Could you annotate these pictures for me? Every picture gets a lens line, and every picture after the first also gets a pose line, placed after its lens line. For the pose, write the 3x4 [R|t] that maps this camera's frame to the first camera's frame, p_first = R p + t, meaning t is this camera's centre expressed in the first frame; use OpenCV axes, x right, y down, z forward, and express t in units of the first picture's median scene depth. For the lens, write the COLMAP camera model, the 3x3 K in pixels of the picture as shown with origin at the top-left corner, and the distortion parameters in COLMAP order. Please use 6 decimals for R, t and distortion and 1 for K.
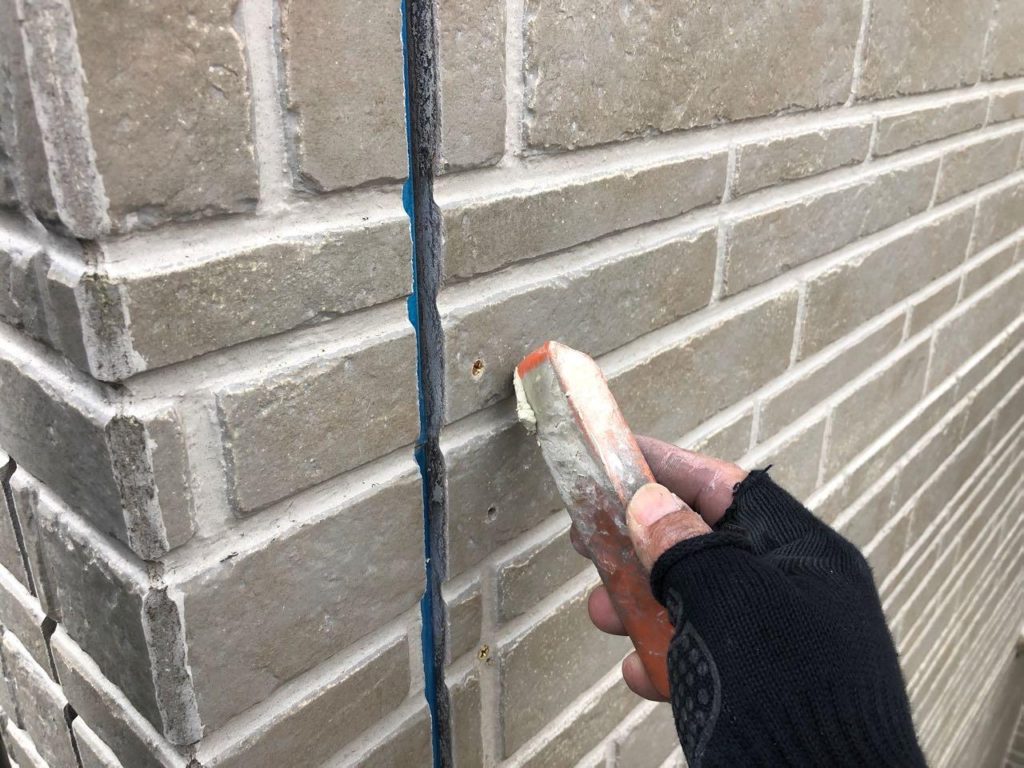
lens RADIAL K [[827.0, 0, 507.0], [0, 827.0, 385.4], [0, 0, 1]] dist [0.063952, -0.041364]
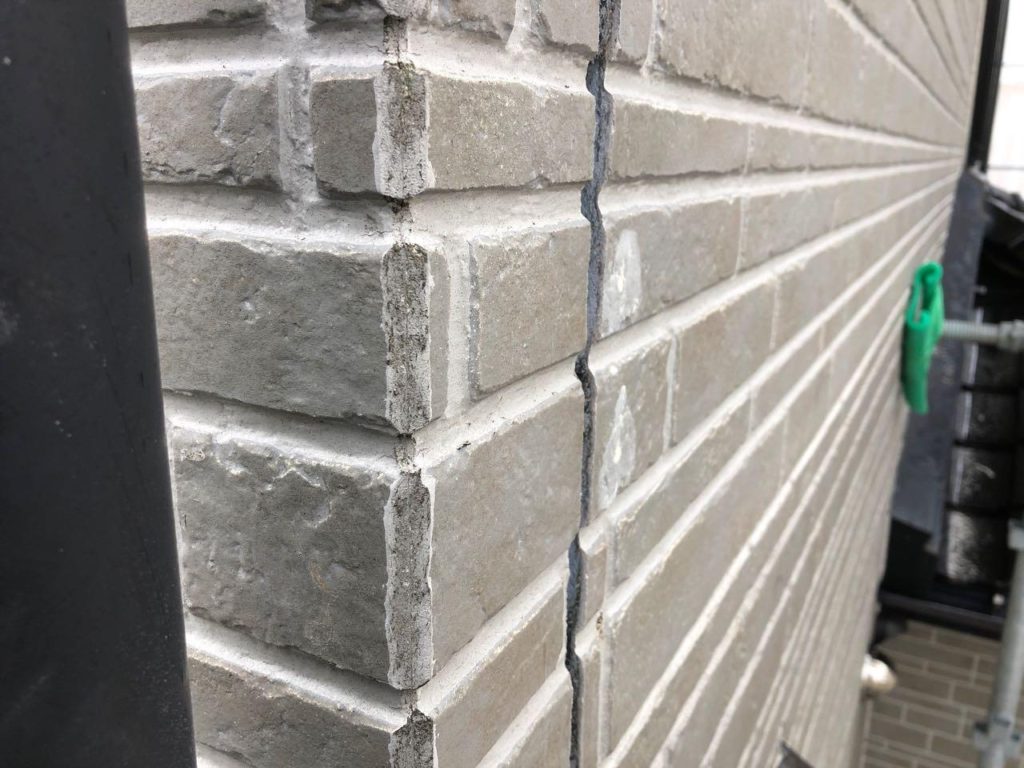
lens RADIAL K [[827.0, 0, 517.7], [0, 827.0, 378.7], [0, 0, 1]] dist [0.063952, -0.041364]
pose [[0.968014, -0.051087, 0.245641, -0.459241], [0.085984, 0.987311, -0.133505, 0.242113], [-0.235704, 0.150356, 0.960123, 0.144331]]
